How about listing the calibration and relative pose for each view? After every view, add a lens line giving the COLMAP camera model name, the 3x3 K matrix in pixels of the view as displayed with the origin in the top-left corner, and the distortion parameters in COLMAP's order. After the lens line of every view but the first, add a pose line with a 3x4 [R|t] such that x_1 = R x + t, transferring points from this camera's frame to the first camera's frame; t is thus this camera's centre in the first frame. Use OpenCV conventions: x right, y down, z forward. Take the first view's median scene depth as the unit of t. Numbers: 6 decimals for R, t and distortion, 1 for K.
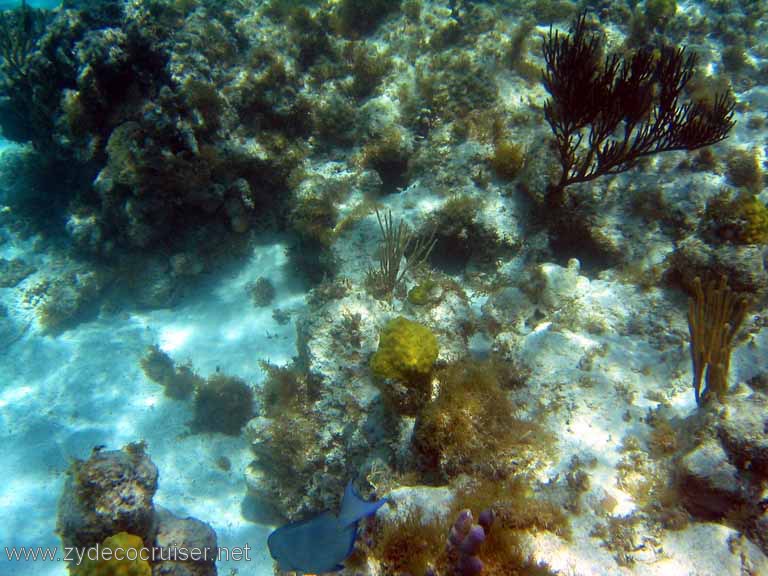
lens RADIAL K [[1067.6, 0, 372.4], [0, 1067.6, 290.6], [0, 0, 1]] dist [0.151573, 0.355816]
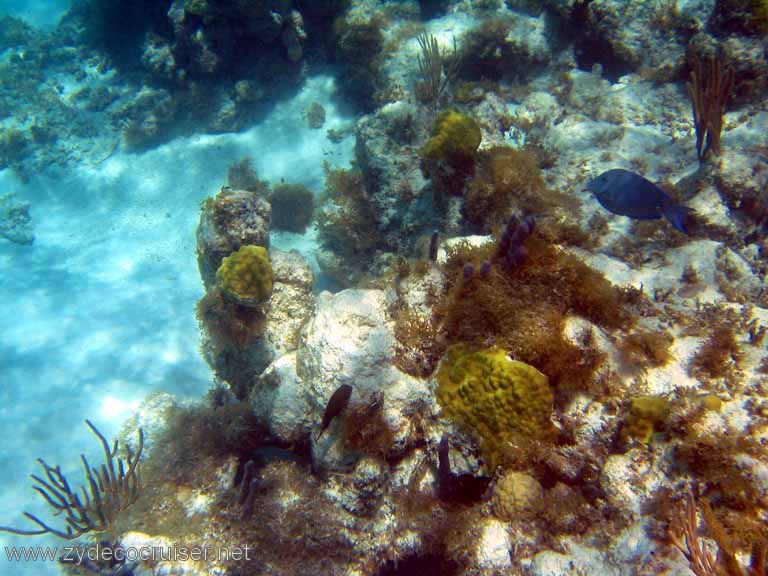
lens RADIAL K [[1067.6, 0, 372.4], [0, 1067.6, 290.6], [0, 0, 1]] dist [0.151573, 0.355816]
pose [[0.999677, -0.019736, -0.015987, -0.038410], [0.021273, 0.994508, 0.102473, 0.089635], [0.013877, -0.102780, 0.994607, -0.178318]]
